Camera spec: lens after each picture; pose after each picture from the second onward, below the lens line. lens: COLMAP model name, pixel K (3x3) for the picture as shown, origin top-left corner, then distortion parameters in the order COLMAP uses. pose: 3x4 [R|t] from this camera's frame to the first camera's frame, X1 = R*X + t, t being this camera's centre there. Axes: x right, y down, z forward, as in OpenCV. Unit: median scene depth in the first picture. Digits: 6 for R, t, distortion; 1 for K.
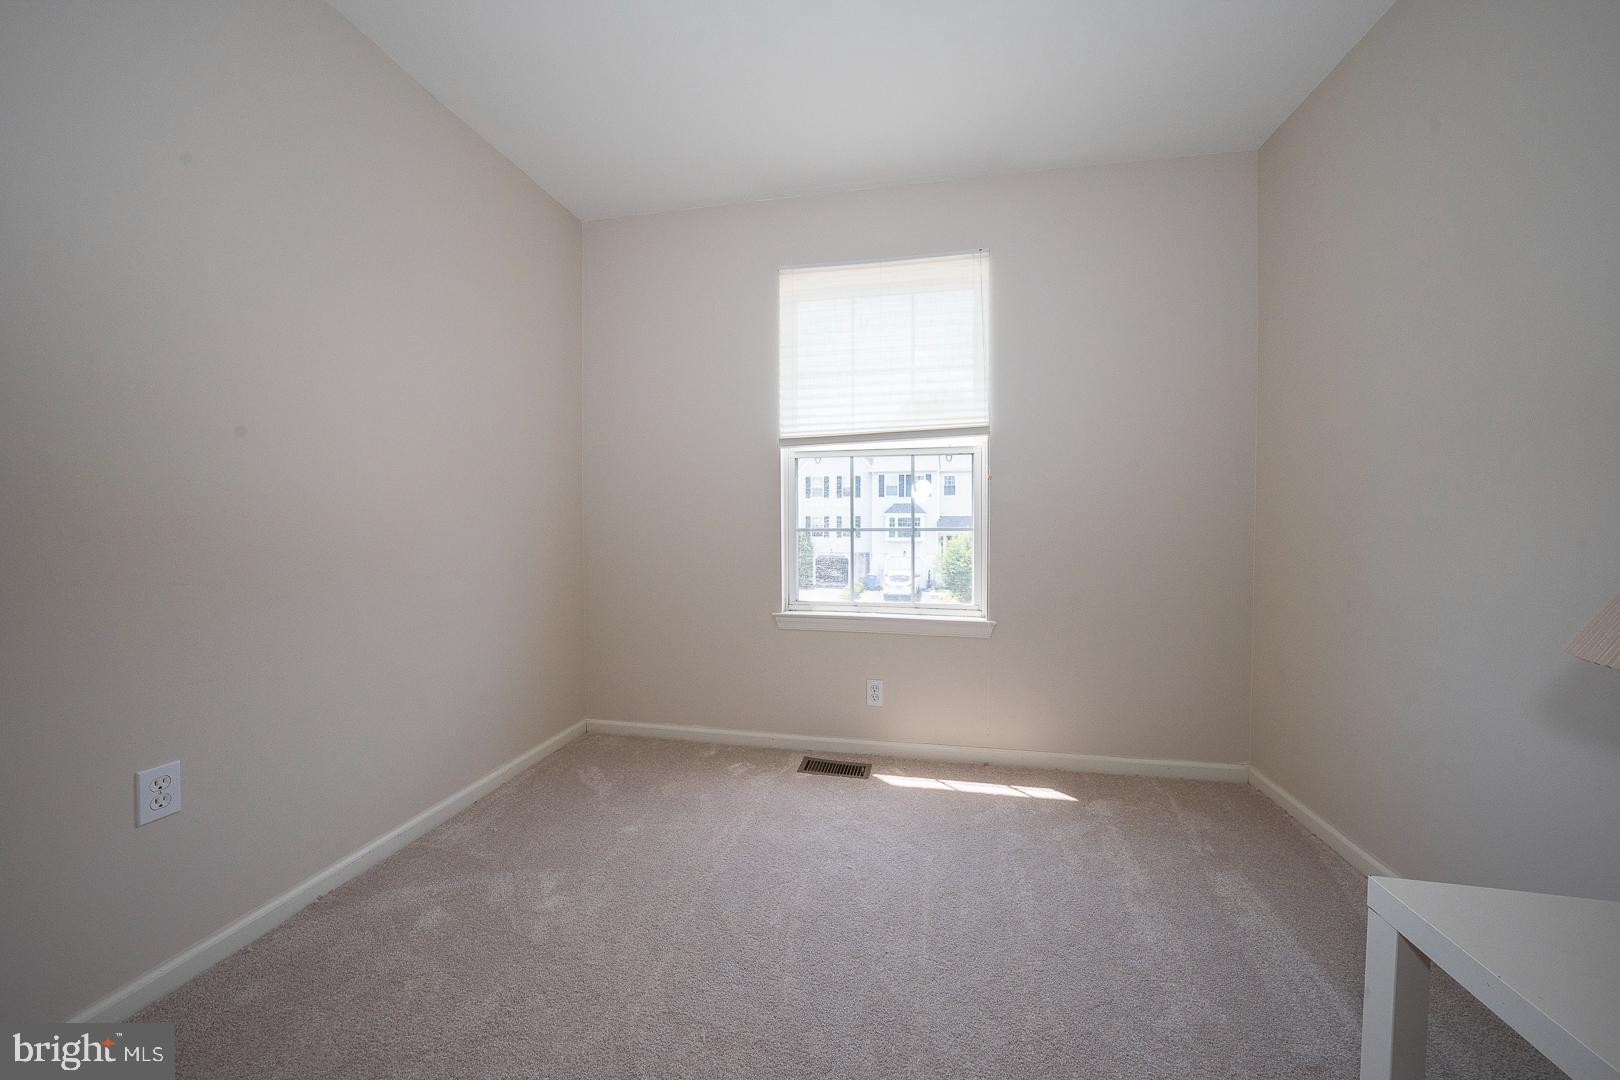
lens RADIAL K [[558.8, 0, 810.9], [0, 558.8, 534.9], [0, 0, 1]] dist [-0.030250, 0.006783]
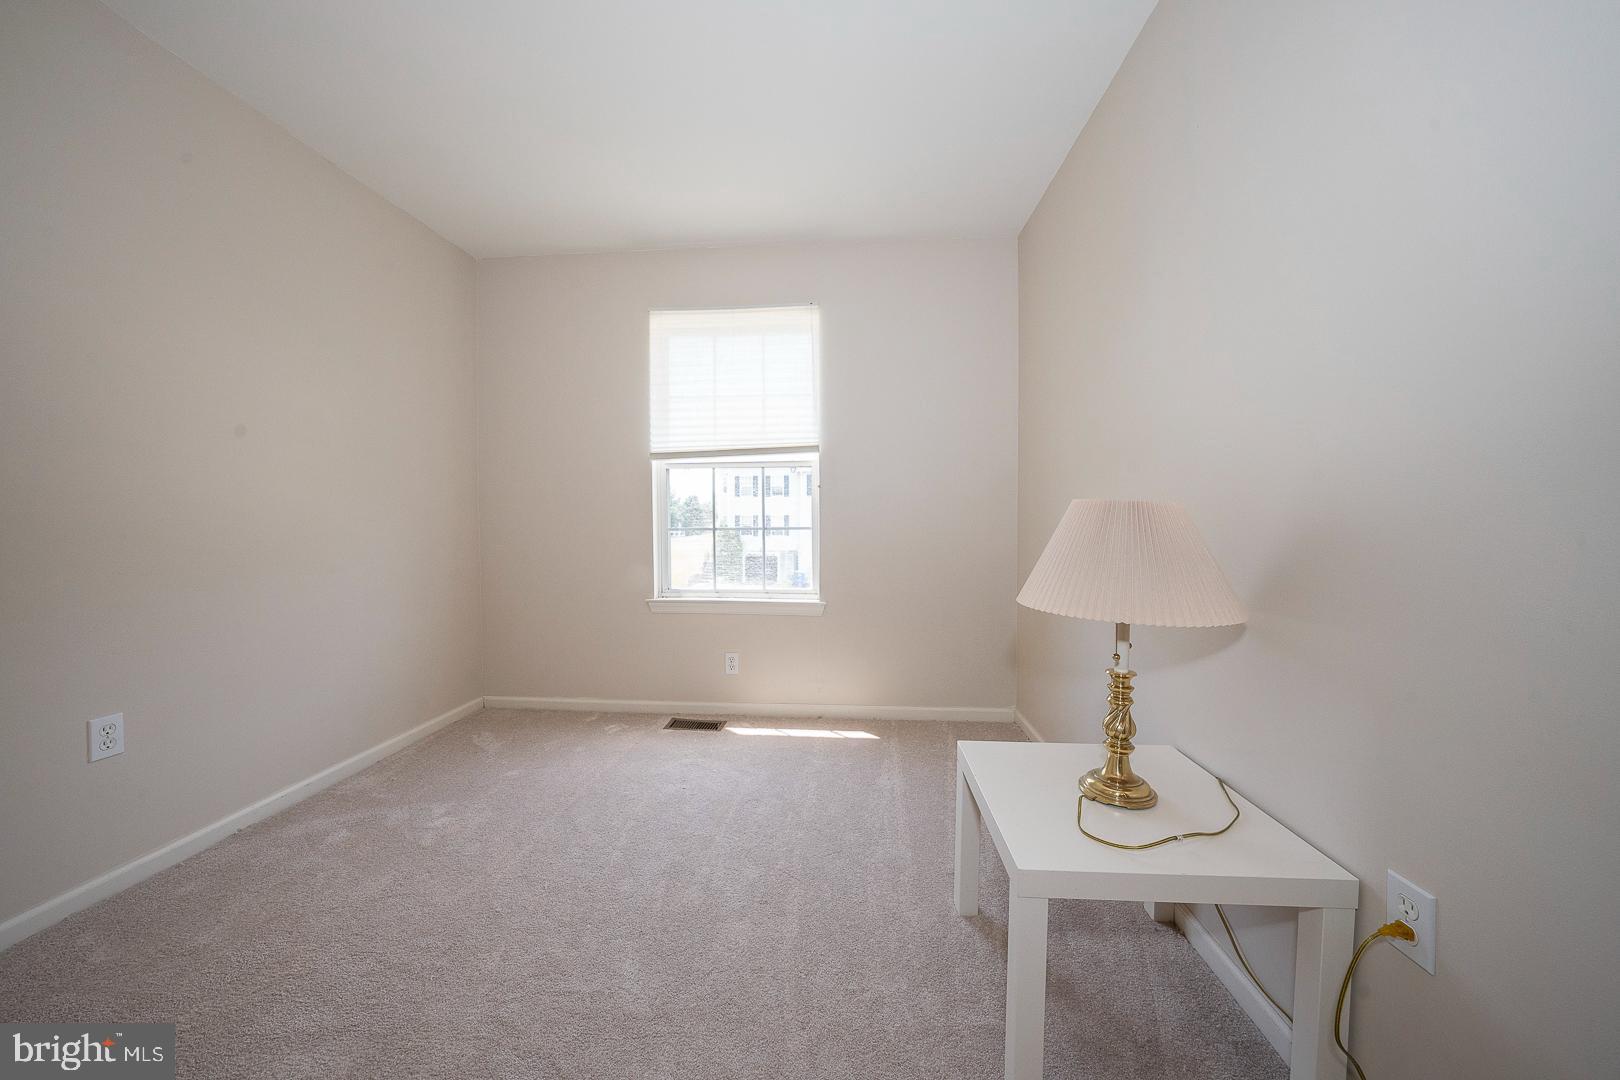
lens RADIAL K [[558.8, 0, 810.9], [0, 558.8, 534.9], [0, 0, 1]] dist [-0.030250, 0.006783]
pose [[0.993396, -0.005376, 0.114610, 0.166313], [0.005095, 0.999983, 0.002751, 0.002026], [-0.114623, -0.002149, 0.993407, -0.250348]]
